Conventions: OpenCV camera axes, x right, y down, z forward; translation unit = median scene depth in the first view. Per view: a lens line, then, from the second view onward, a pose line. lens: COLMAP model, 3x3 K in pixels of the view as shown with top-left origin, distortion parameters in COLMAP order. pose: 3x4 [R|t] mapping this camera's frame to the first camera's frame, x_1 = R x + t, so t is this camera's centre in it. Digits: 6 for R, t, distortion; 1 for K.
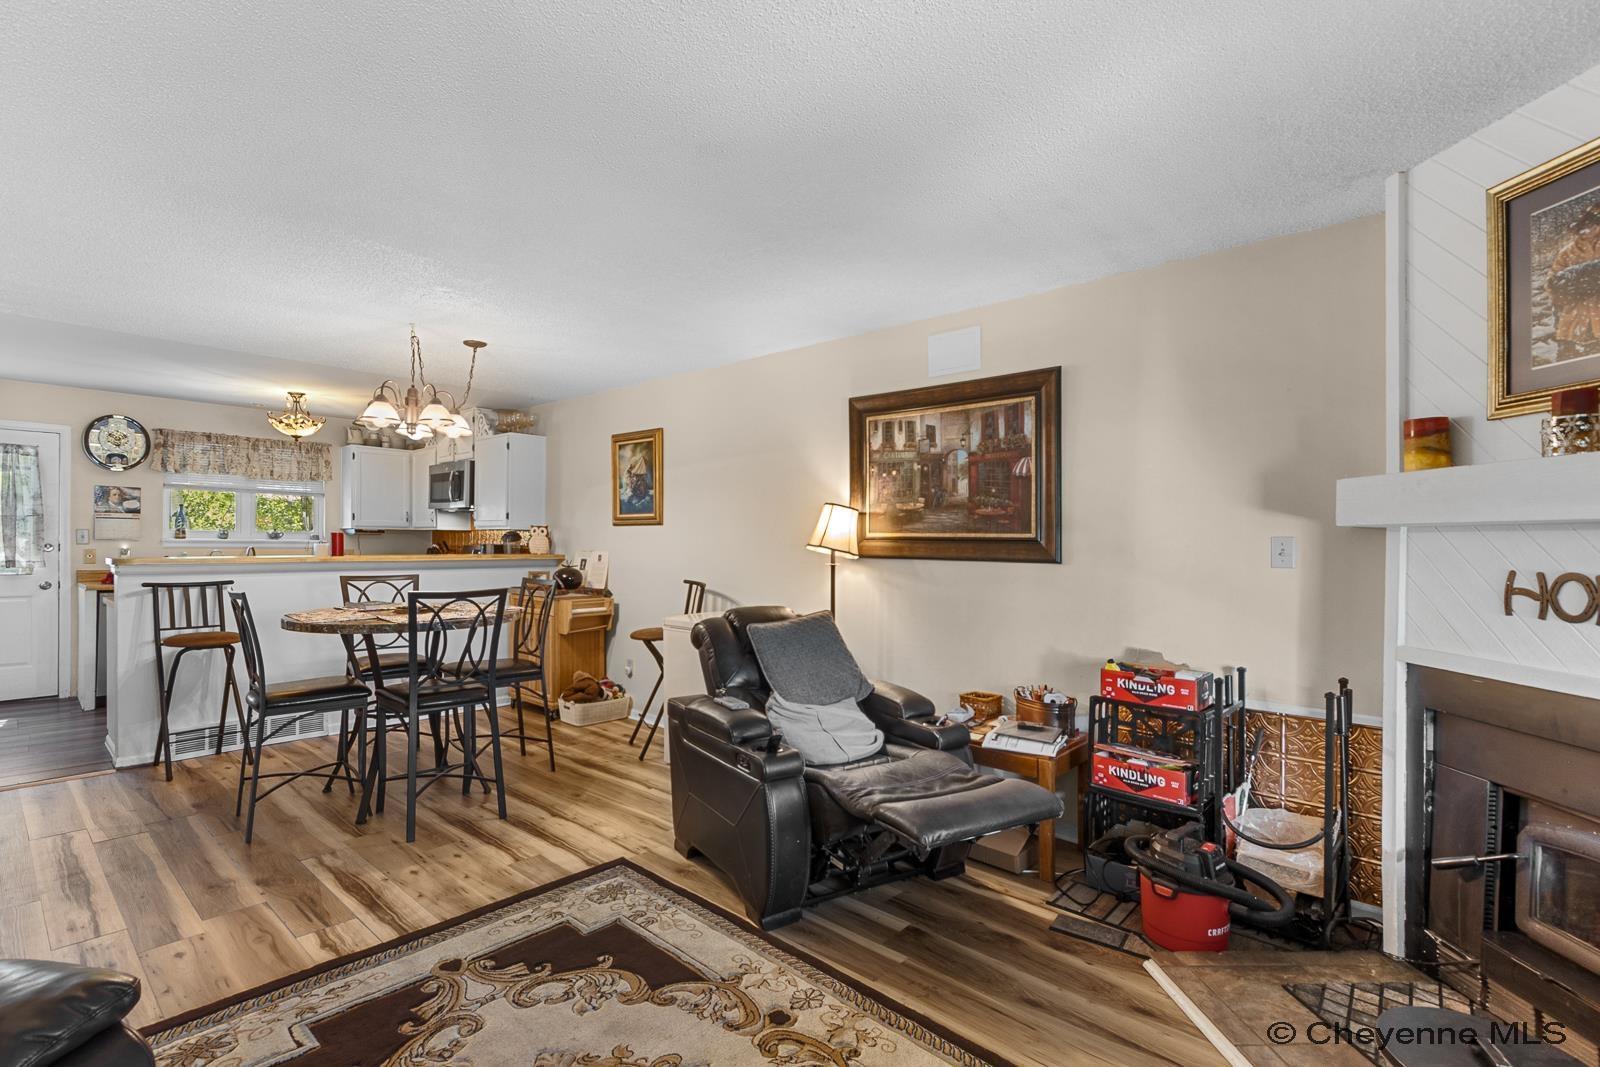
lens RADIAL K [[732.6, 0, 780.6], [0, 732.6, 540.6], [0, 0, 1]] dist [0.001540, 0.000294]
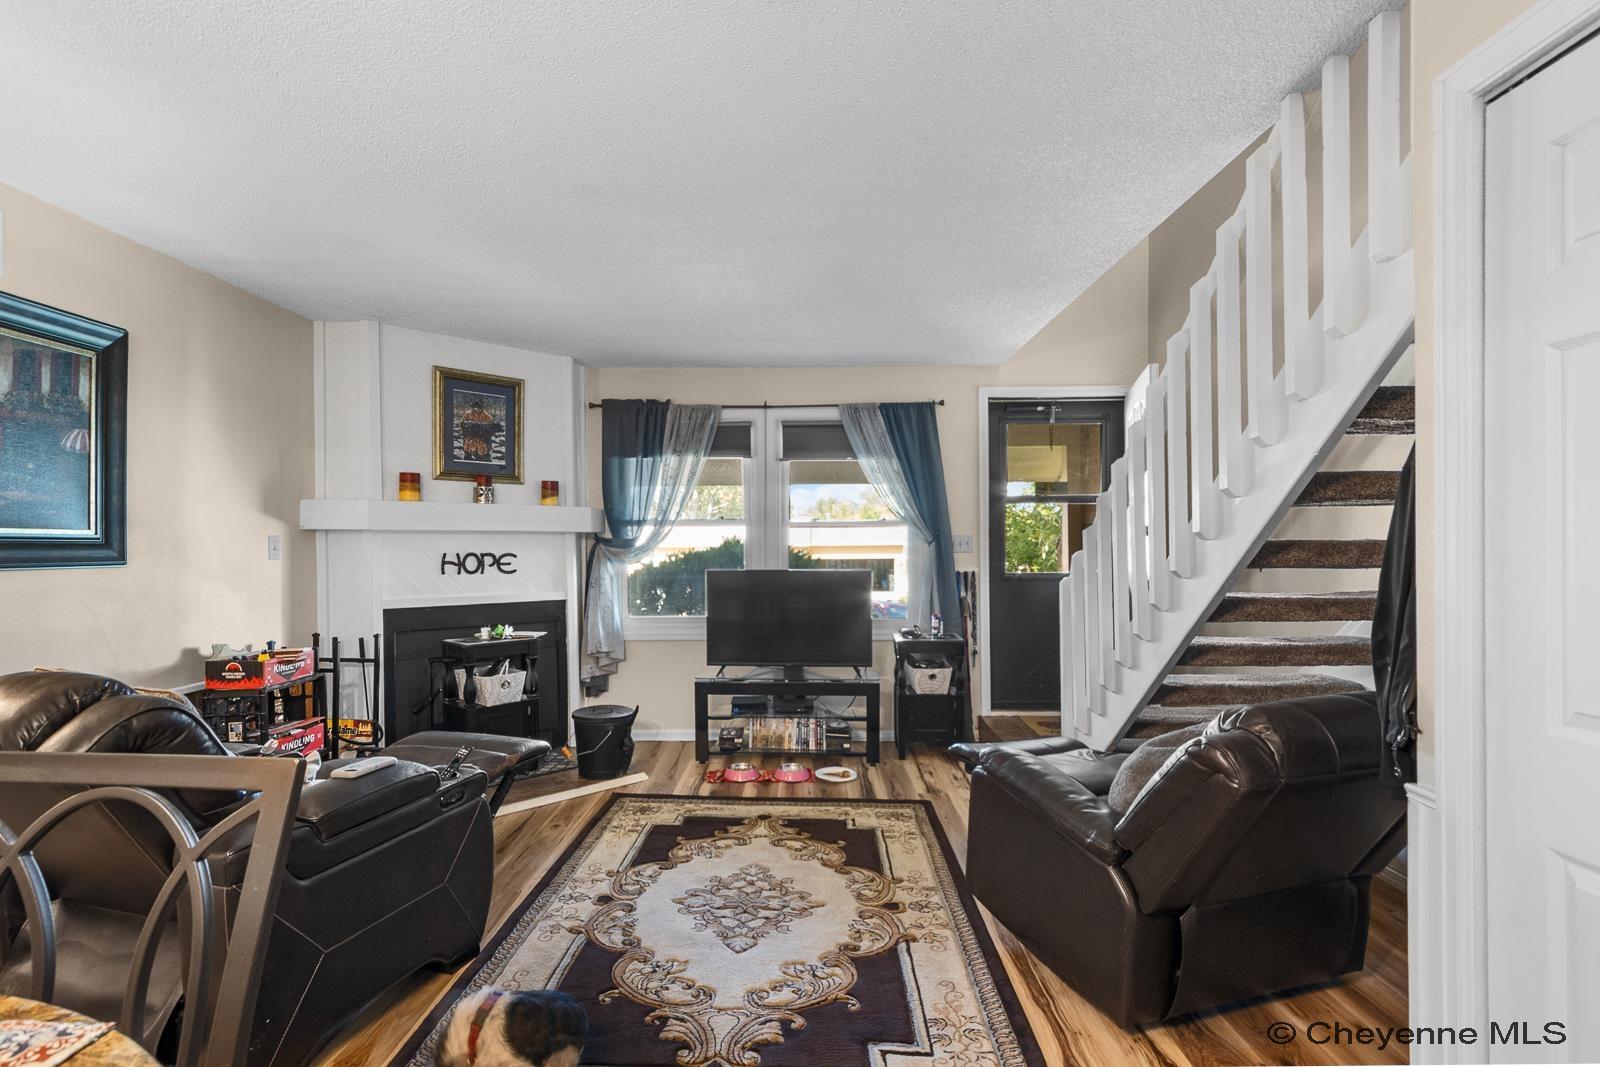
lens RADIAL K [[732.6, 0, 780.6], [0, 732.6, 540.6], [0, 0, 1]] dist [0.001540, 0.000294]
pose [[-0.651115, -0.008820, 0.758928, -1.187665], [-0.006223, 0.999961, 0.006282, -0.013767], [-0.758954, -0.000633, -0.651144, 1.582695]]
